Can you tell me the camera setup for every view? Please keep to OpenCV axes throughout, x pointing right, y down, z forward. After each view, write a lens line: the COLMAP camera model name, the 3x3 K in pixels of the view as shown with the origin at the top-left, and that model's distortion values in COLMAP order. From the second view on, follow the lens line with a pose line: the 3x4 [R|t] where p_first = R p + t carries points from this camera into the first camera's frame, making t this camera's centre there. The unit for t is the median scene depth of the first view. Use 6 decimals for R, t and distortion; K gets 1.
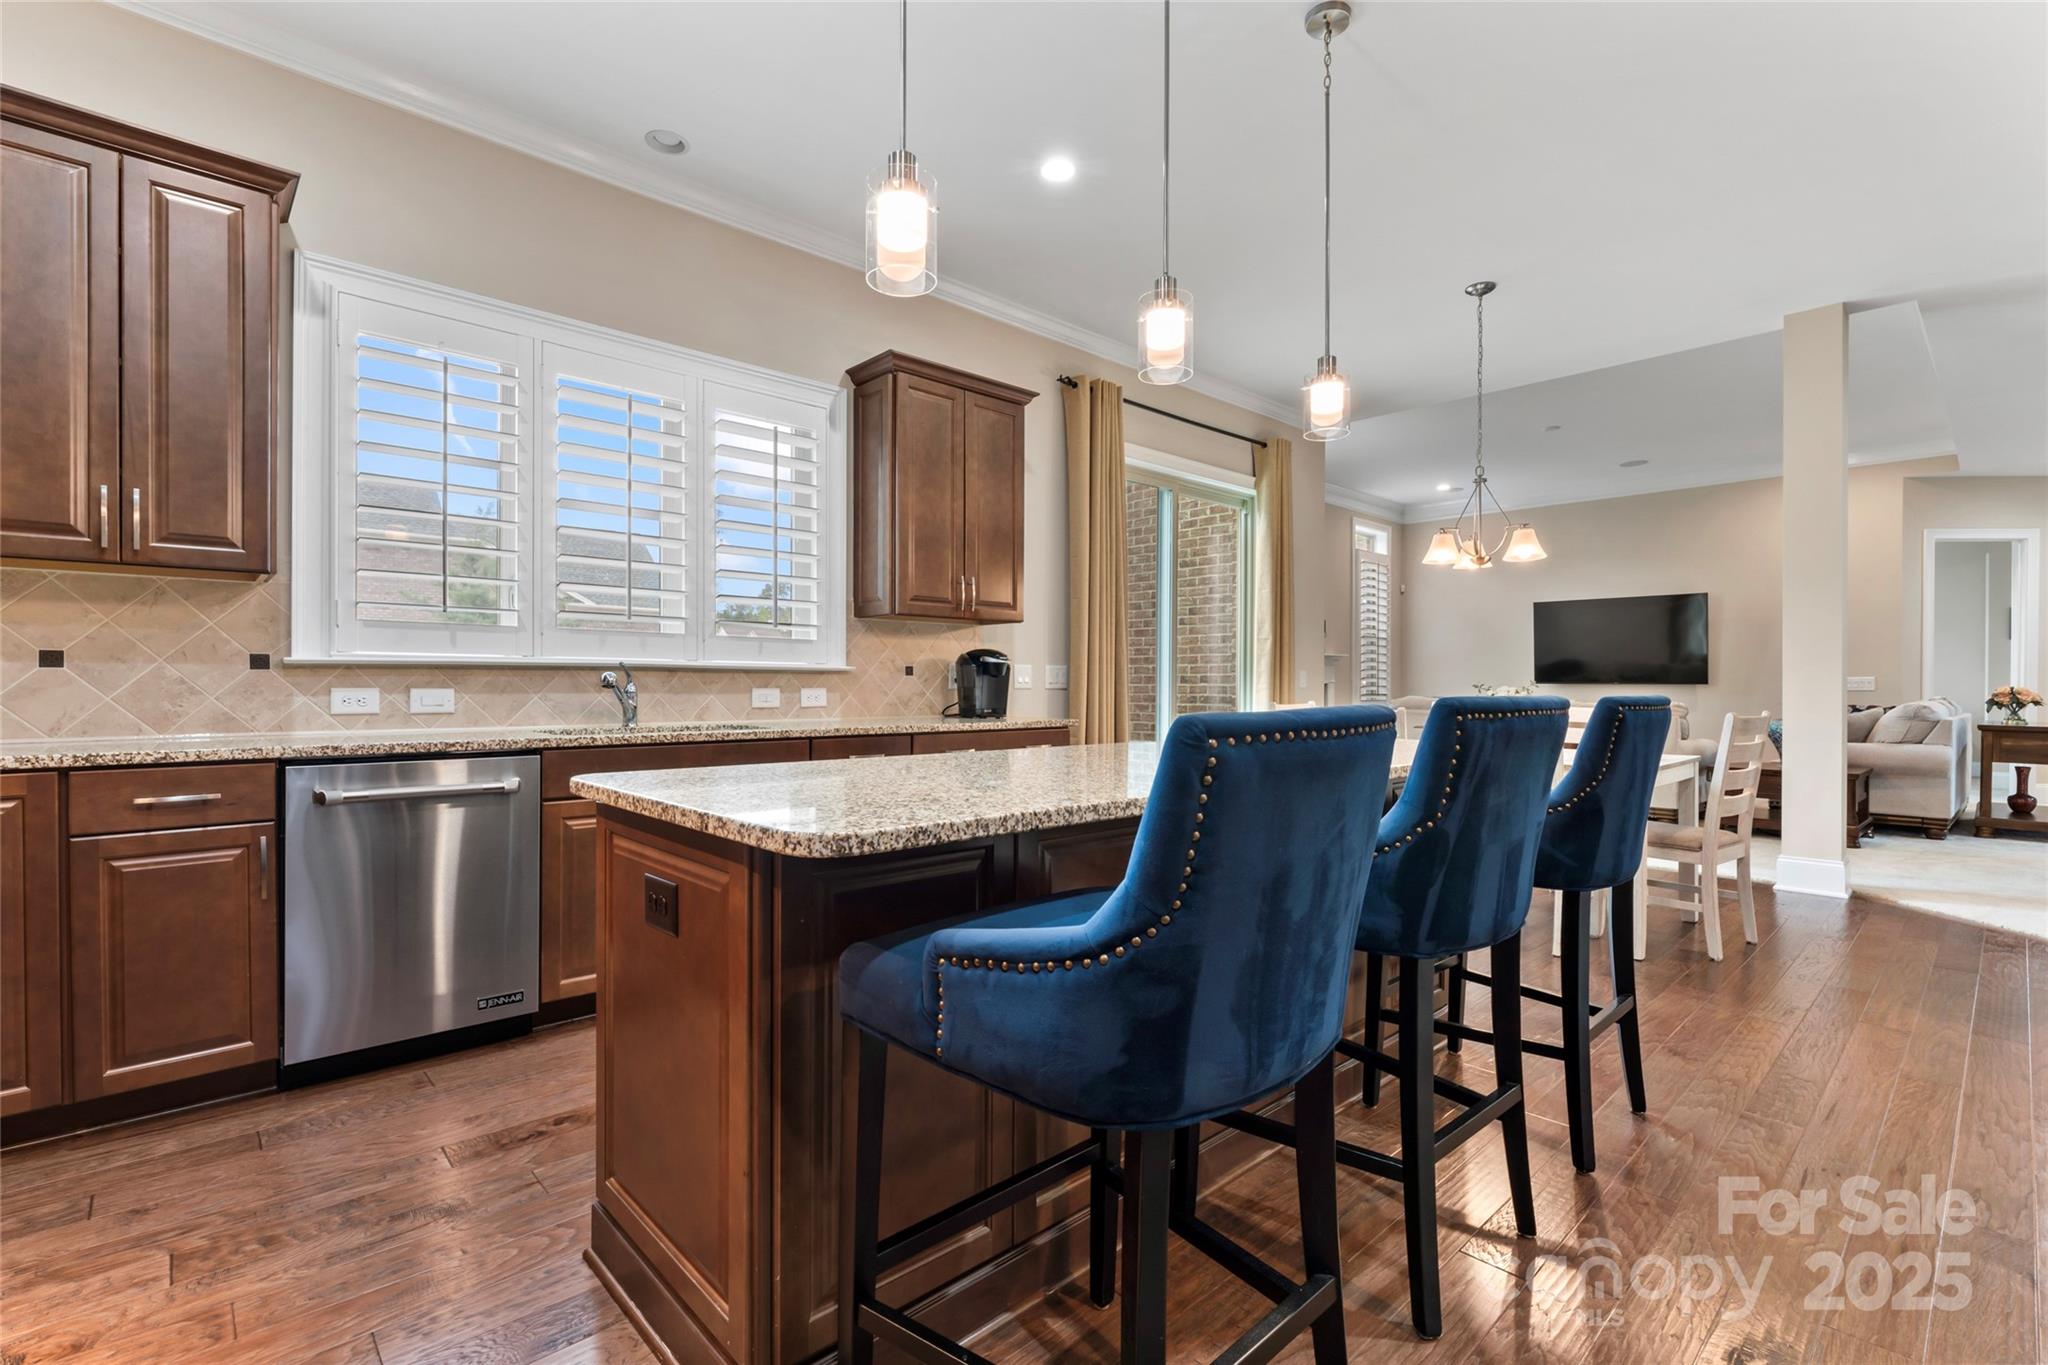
lens RADIAL K [[942.7, 0, 1024.0], [0, 942.7, 682.5], [0, 0, 1]] dist [0.039702, 0.000055]
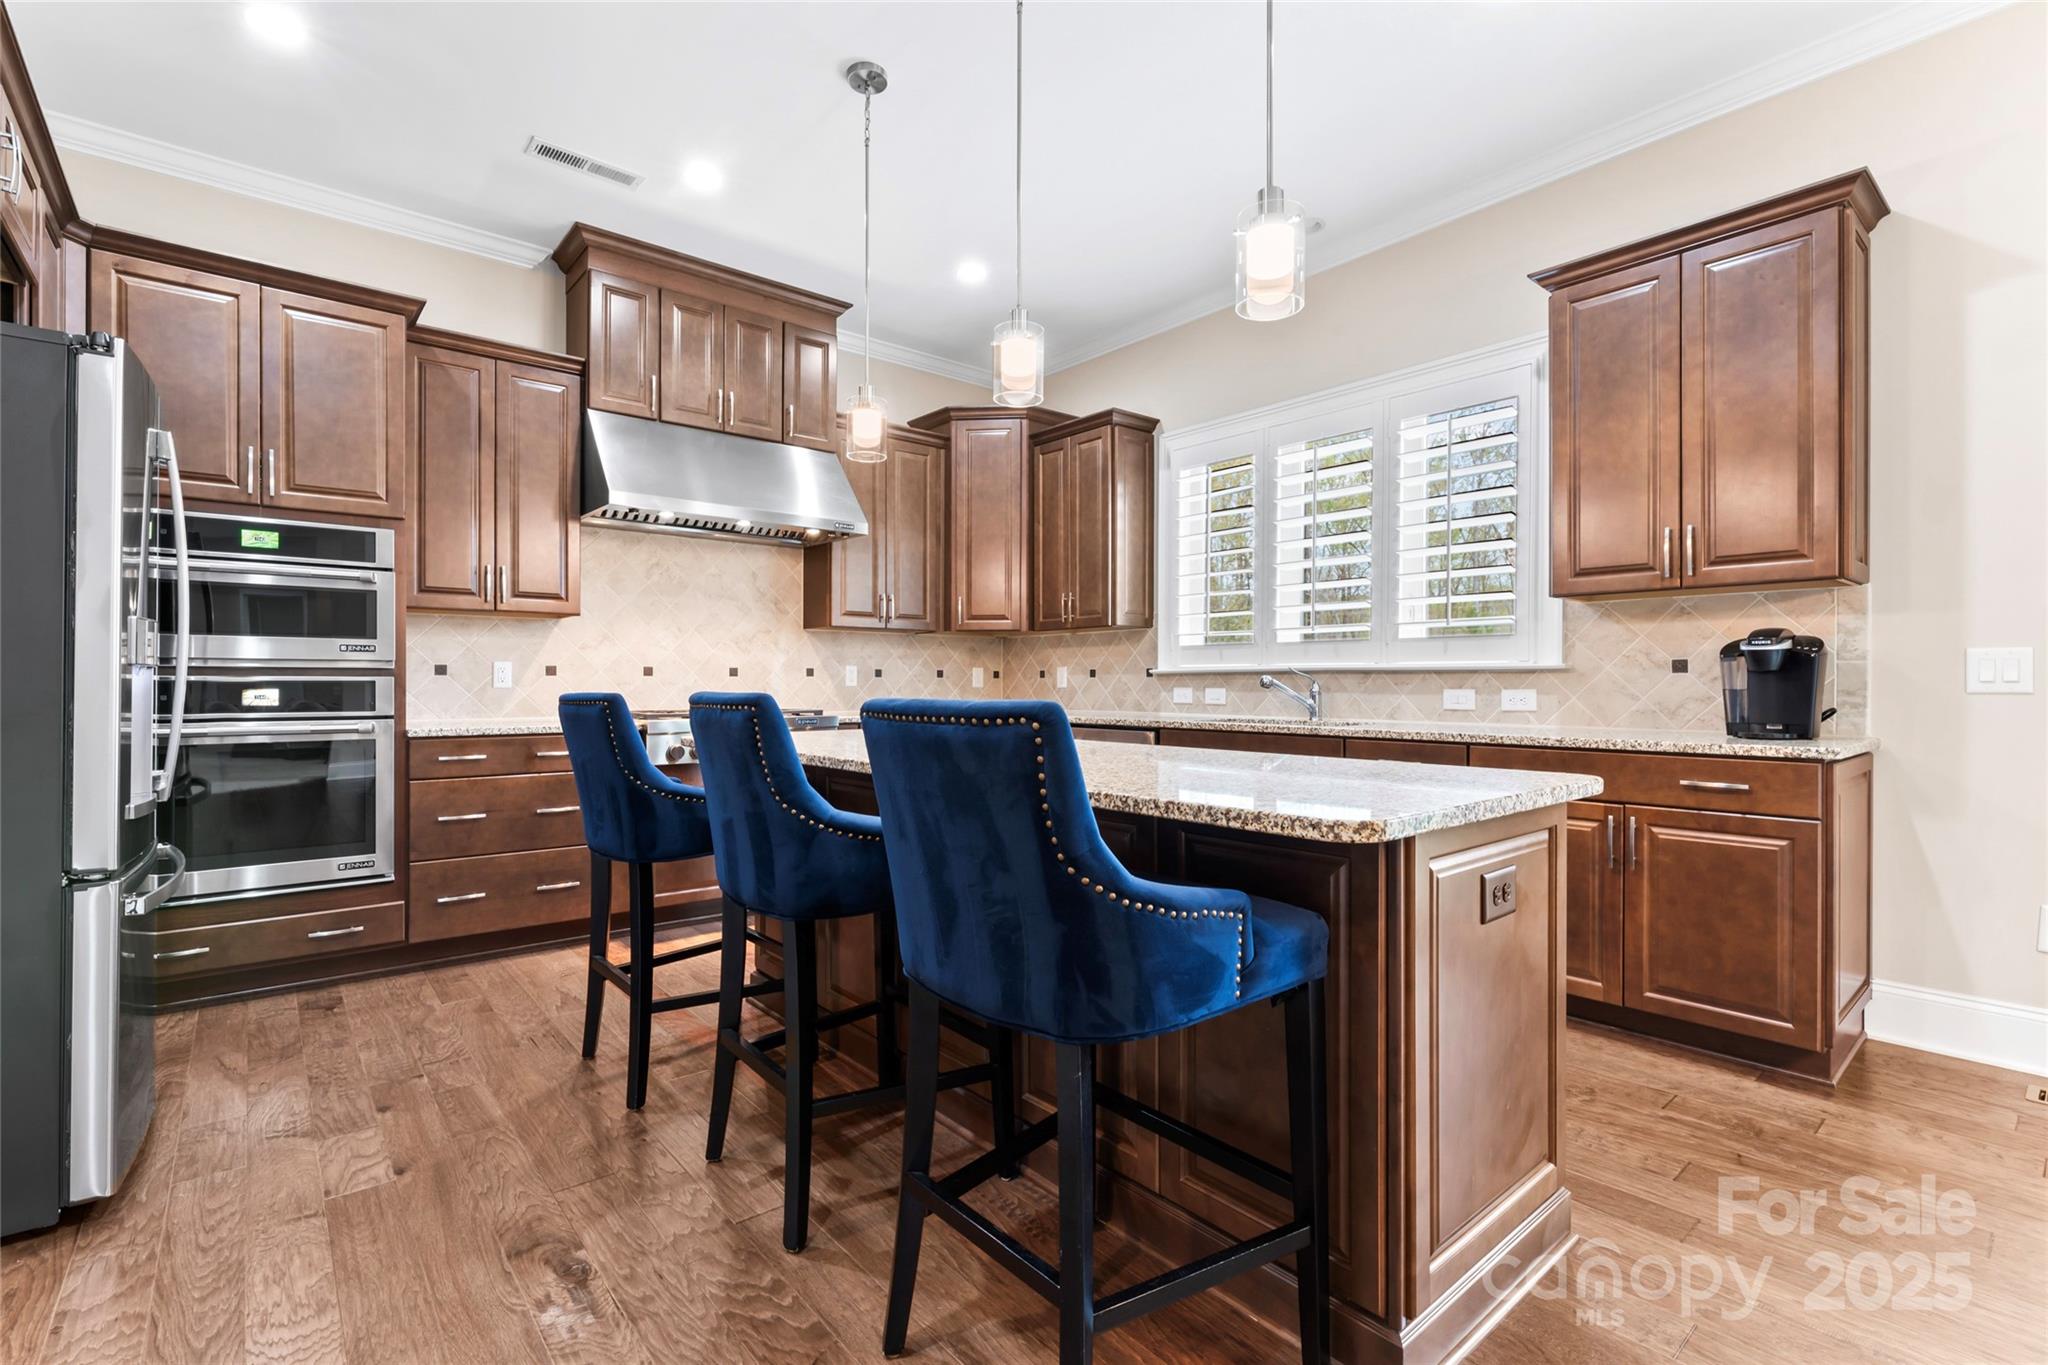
lens RADIAL K [[921.4, 0, 1018.5], [0, 921.4, 683.2], [0, 0, 1]] dist [0.000105, 0.000038]
pose [[-0.059031, -0.003024, -0.998252, 0.845127], [0.001694, 0.999994, -0.003129, 0.002473], [0.998255, -0.001876, -0.059026, 0.752381]]
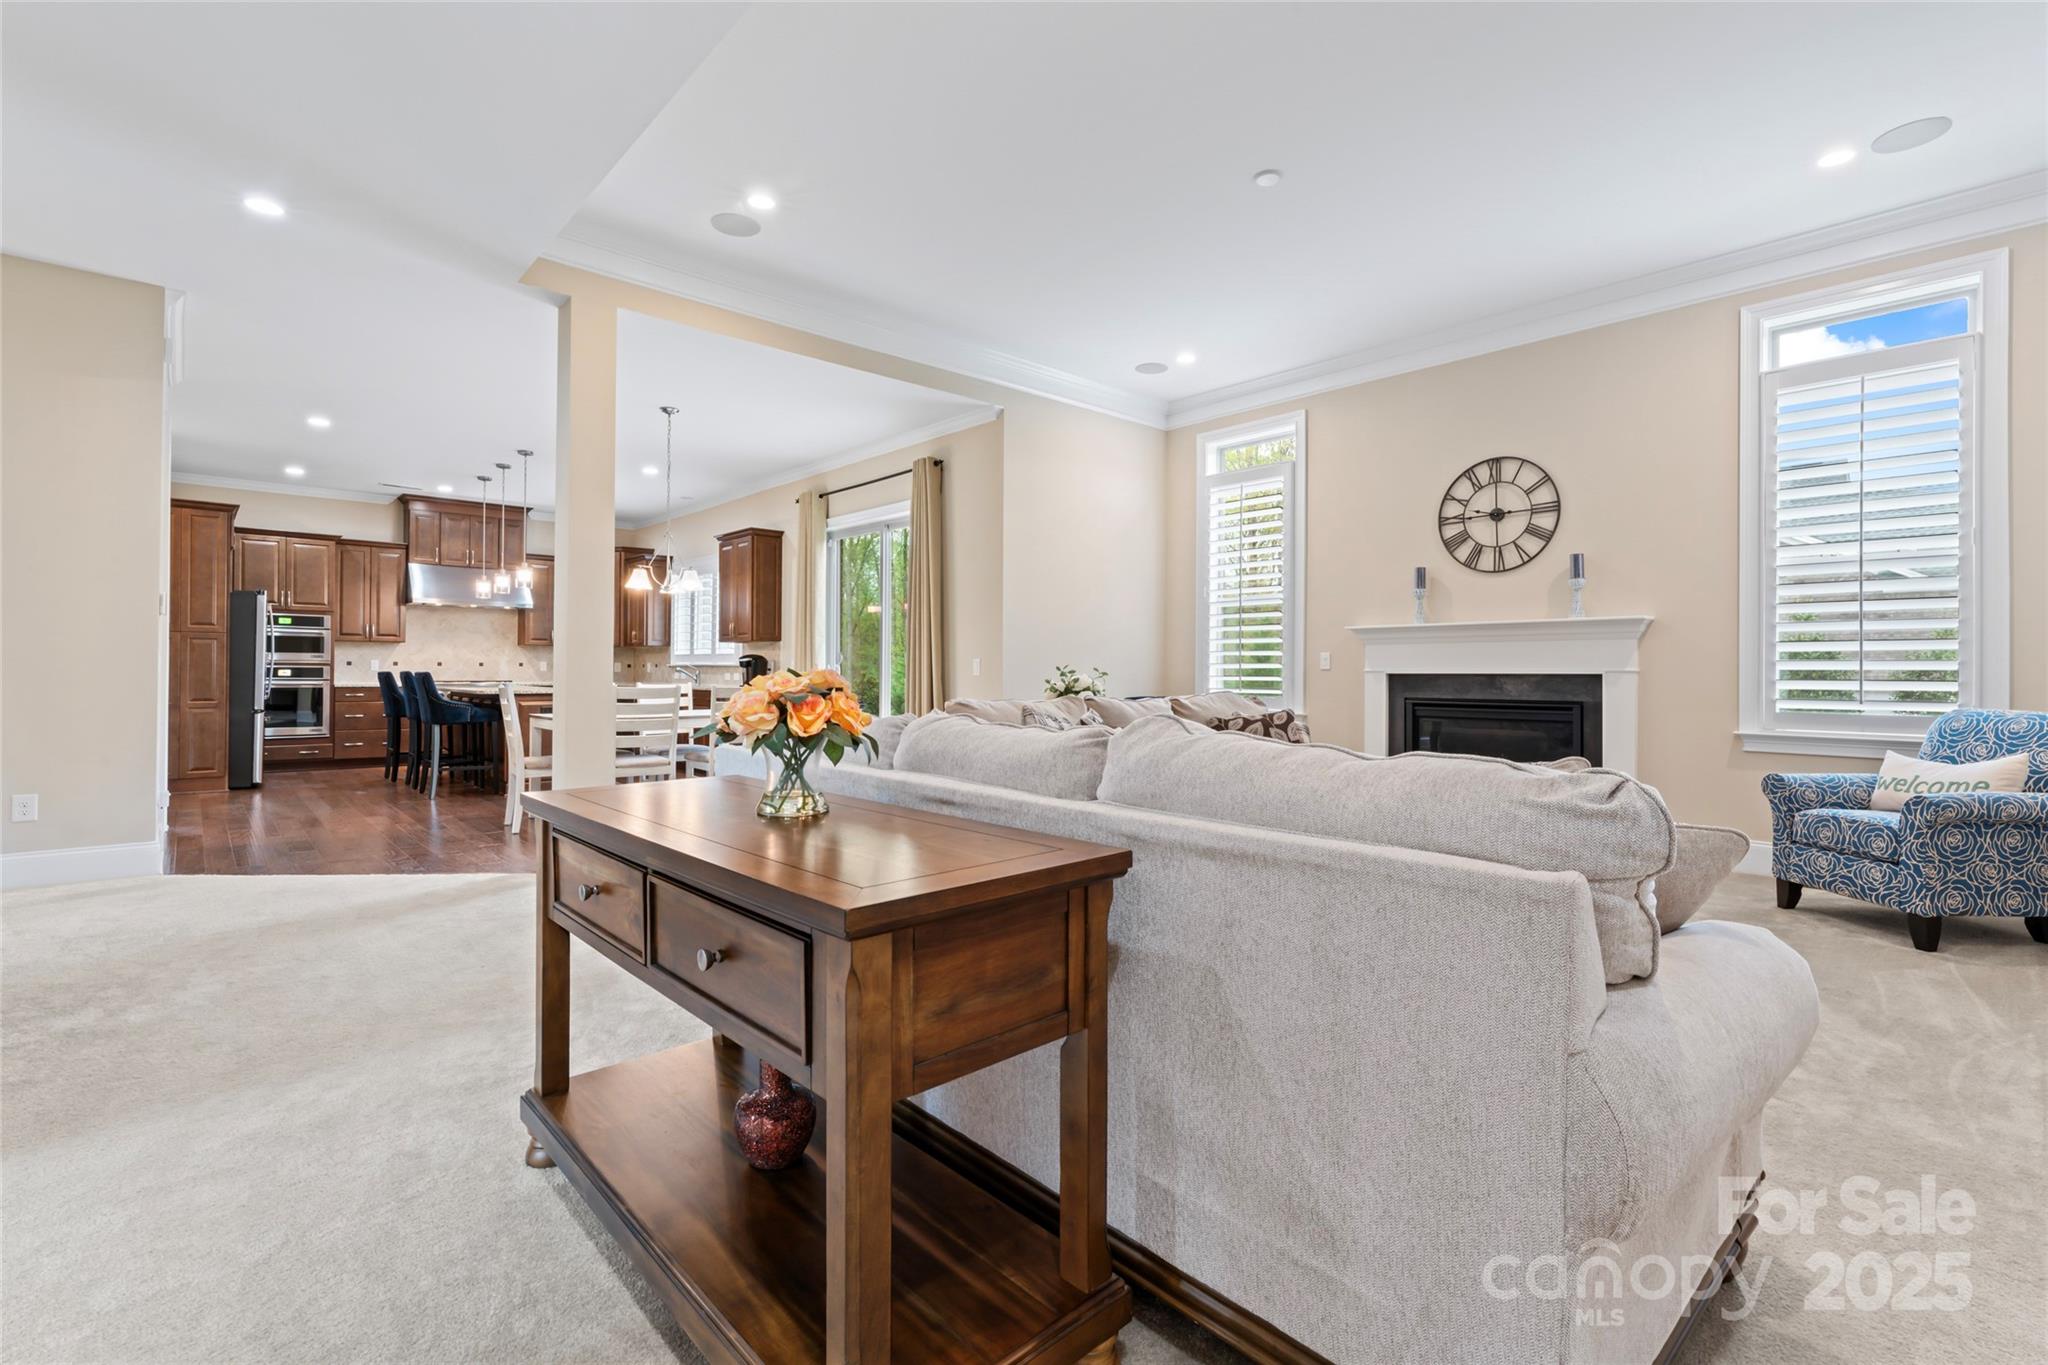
lens RADIAL K [[920.6, 0, 1021.7], [0, 920.6, 663.4], [0, 0, 1]] dist [-0.001087, -0.000086]
pose [[-0.013592, -0.013466, -0.999817, 2.849768], [-0.002809, 0.999906, -0.013430, 0.016449], [0.999904, 0.002626, -0.013629, 2.308456]]
